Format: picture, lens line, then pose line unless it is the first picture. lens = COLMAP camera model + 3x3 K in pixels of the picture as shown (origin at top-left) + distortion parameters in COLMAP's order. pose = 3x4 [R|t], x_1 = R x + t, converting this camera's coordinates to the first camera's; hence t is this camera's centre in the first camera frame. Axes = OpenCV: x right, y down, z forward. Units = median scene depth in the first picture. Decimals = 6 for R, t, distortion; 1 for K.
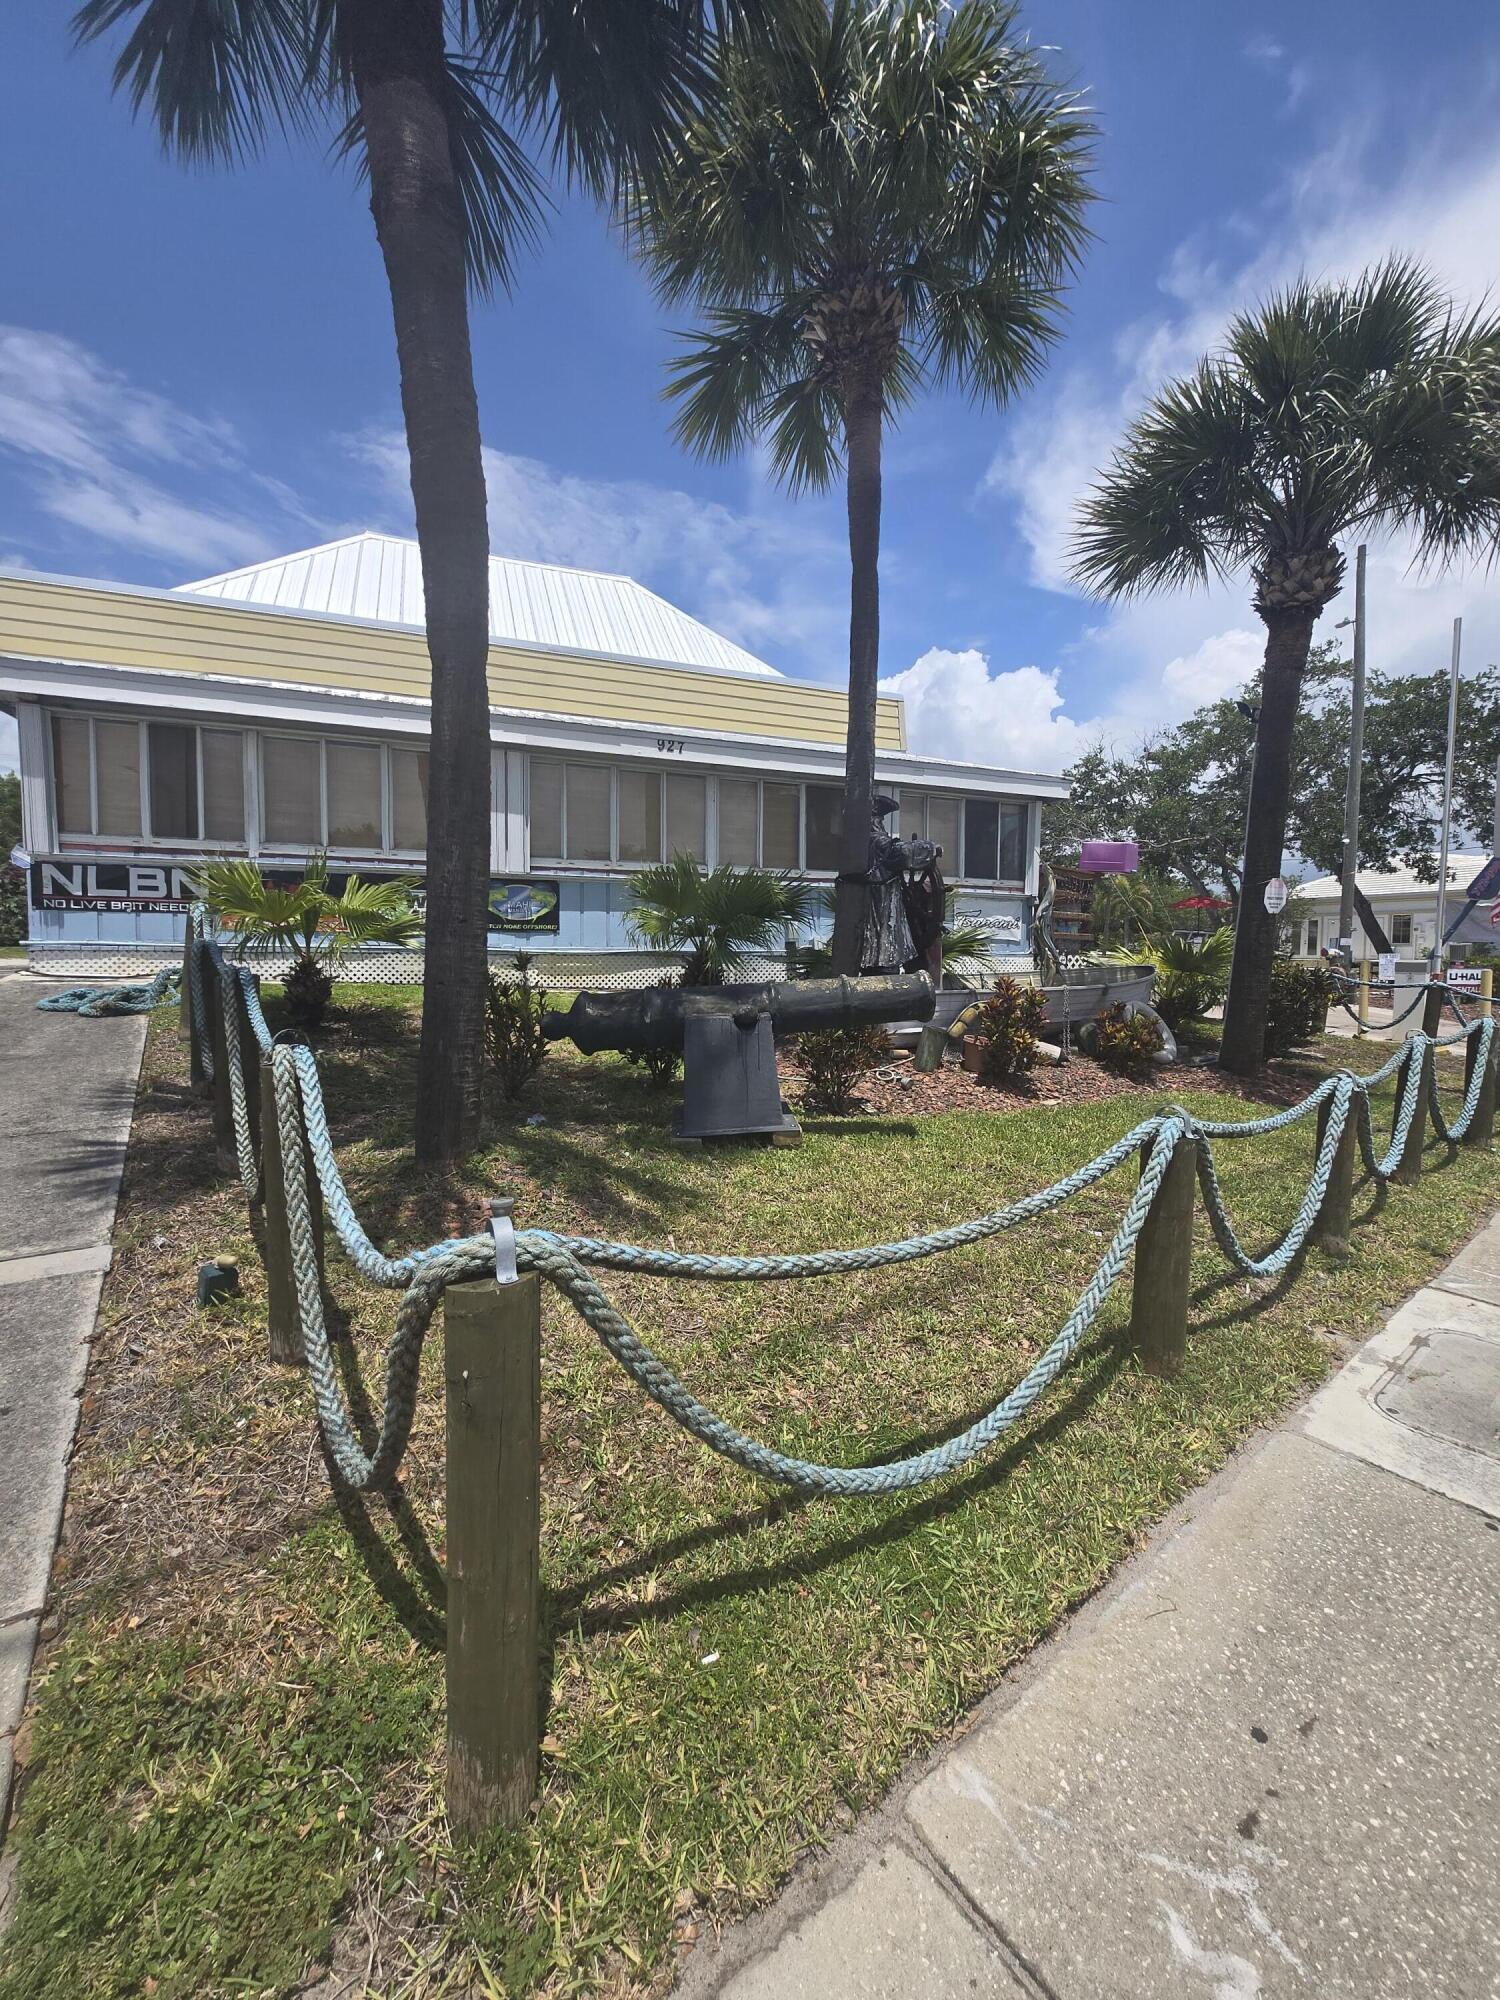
lens RADIAL K [[752.3, 0, 733.3], [0, 752.3, 986.8], [0, 0, 1]] dist [-0.011511, -0.000672]
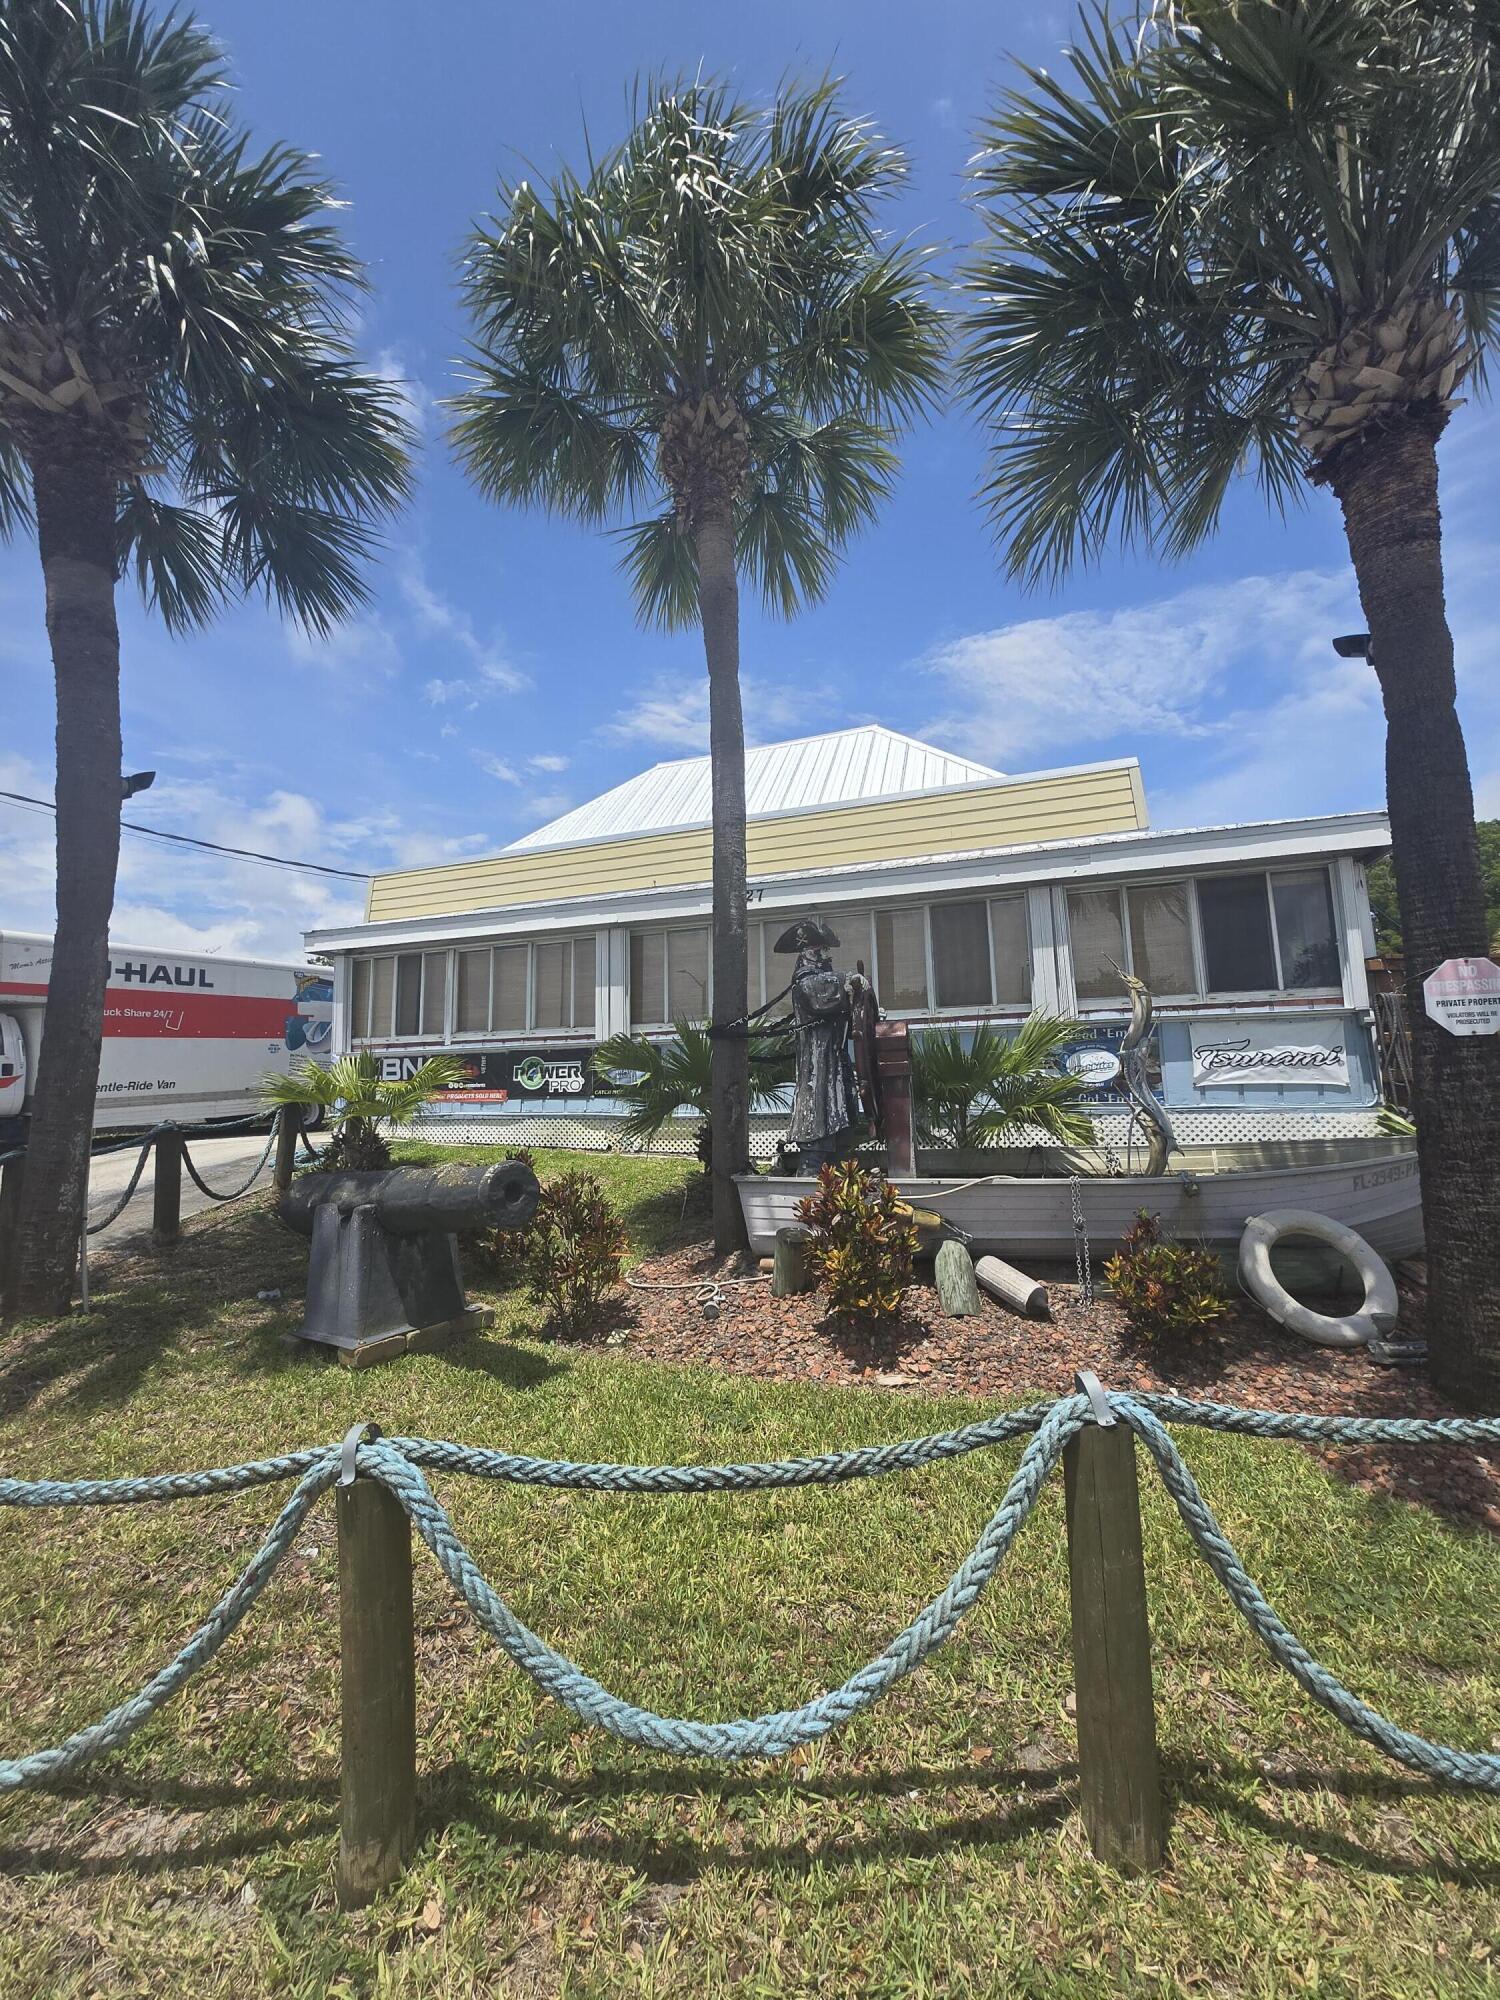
lens RADIAL K [[752.3, 0, 757.8], [0, 752.3, 992.0], [0, 0, 1]] dist [-0.011511, -0.000672]
pose [[0.763196, -0.108013, -0.637076, 0.410716], [-0.005822, 0.984740, -0.173933, -0.029025], [0.646141, 0.136453, 0.750921, 0.253570]]
